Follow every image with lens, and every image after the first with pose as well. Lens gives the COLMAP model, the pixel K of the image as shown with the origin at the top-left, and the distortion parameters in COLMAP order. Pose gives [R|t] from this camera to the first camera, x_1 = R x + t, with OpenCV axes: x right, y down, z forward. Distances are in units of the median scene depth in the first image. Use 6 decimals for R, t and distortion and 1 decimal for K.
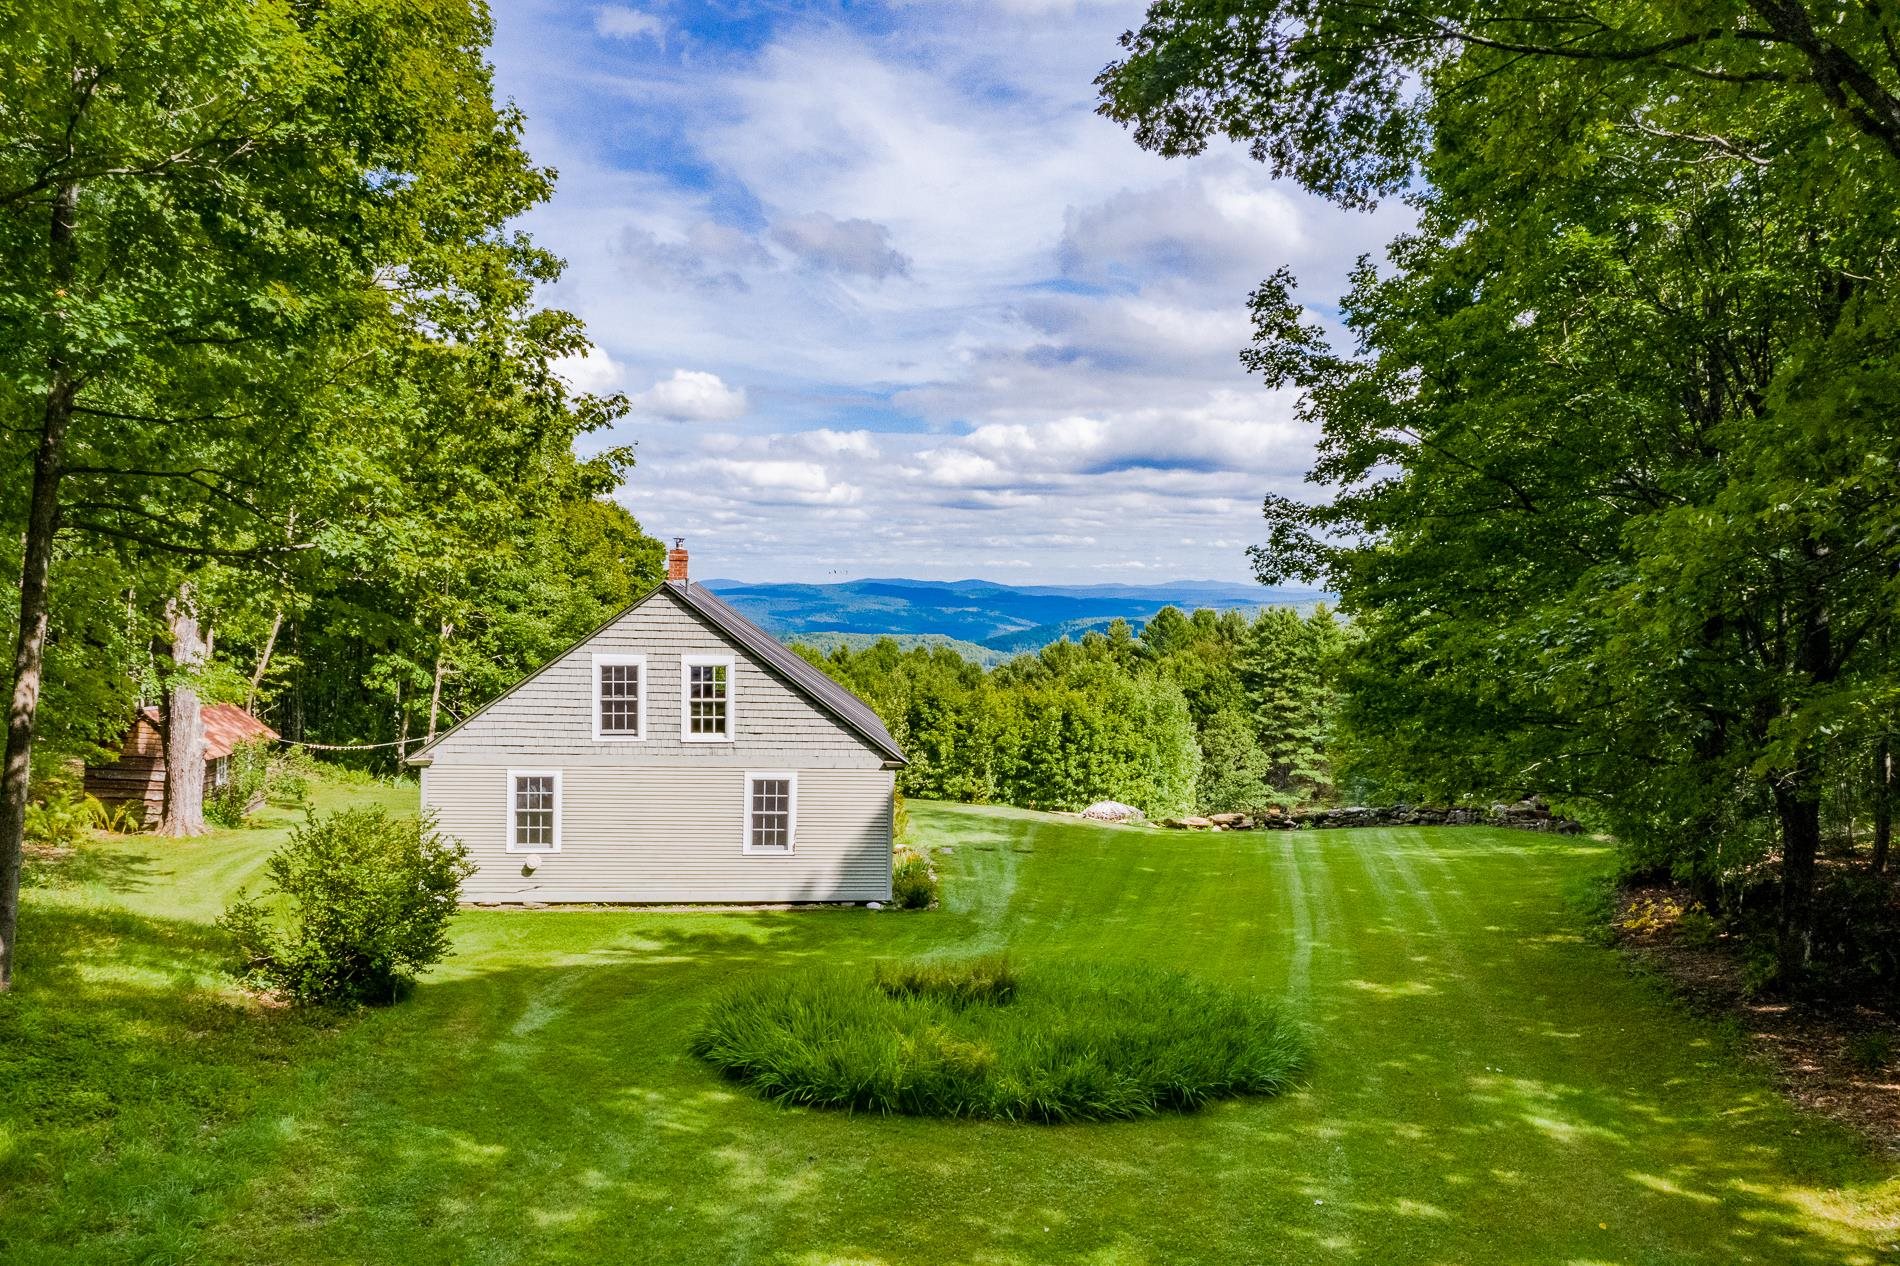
lens RADIAL K [[1506.2, 0, 950.0], [0, 1506.2, 633.0], [0, 0, 1]] dist [0.006139, 0.001512]
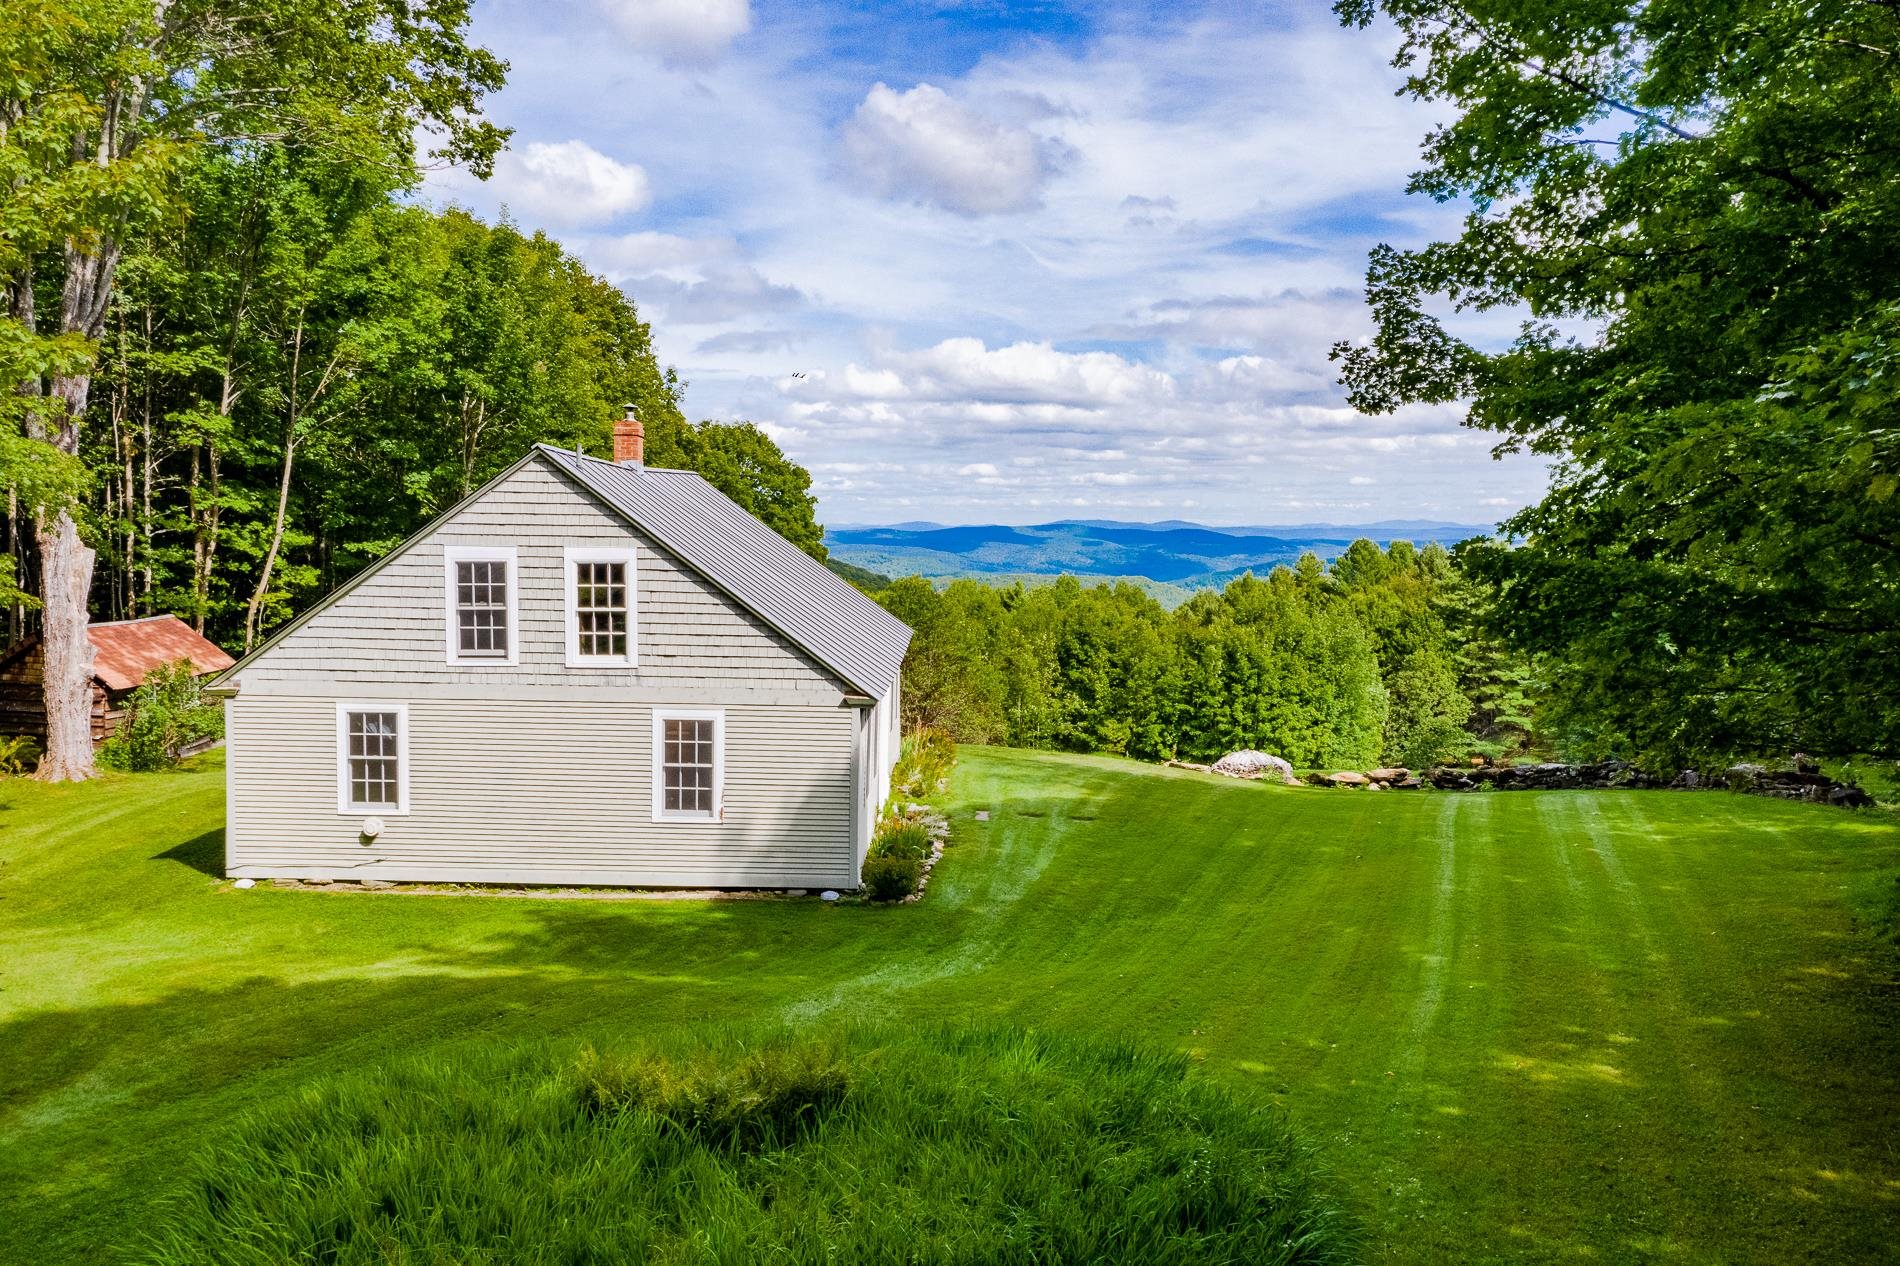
lens RADIAL K [[1508.7, 0, 950.0], [0, 1508.7, 633.0], [0, 0, 1]] dist [-0.009461, -0.009841]
pose [[0.991242, 0.002700, -0.132032, 0.077525], [0.002321, 0.999280, 0.037860, 0.021886], [0.132039, -0.037835, 0.990522, 0.230744]]
